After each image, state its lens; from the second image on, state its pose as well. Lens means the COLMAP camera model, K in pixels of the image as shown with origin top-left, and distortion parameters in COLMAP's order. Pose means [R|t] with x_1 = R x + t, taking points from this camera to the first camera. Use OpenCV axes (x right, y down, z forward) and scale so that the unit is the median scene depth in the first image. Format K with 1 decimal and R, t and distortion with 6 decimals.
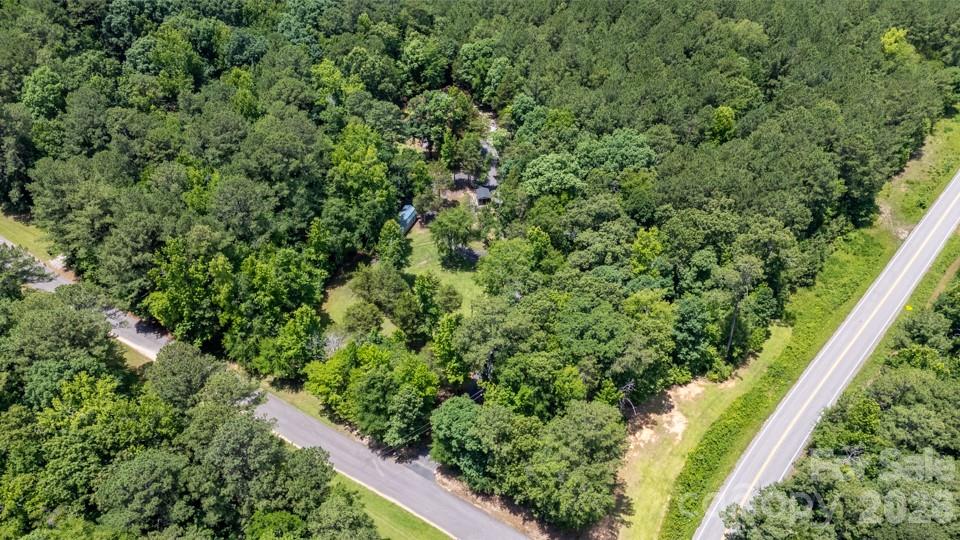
lens RADIAL K [[697.6, 0, 480.0], [0, 697.6, 270.0], [0, 0, 1]] dist [0.074498, -0.055617]
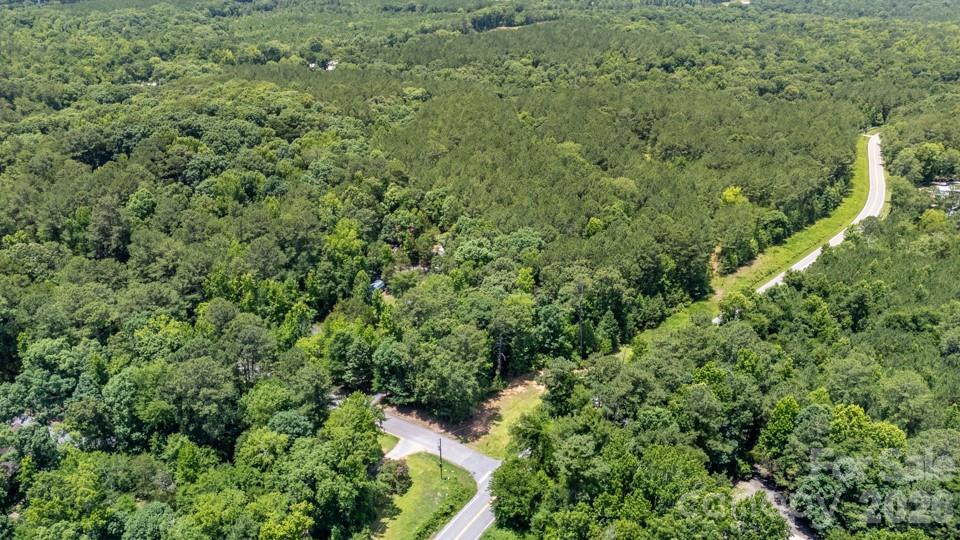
lens RADIAL K [[697.6, 0, 480.0], [0, 697.6, 270.0], [0, 0, 1]] dist [0.074498, -0.055617]
pose [[0.999917, 0.003643, -0.012368, 0.136255], [-0.007388, 0.948038, -0.318070, 0.376959], [0.010566, 0.318135, 0.947986, -0.396939]]
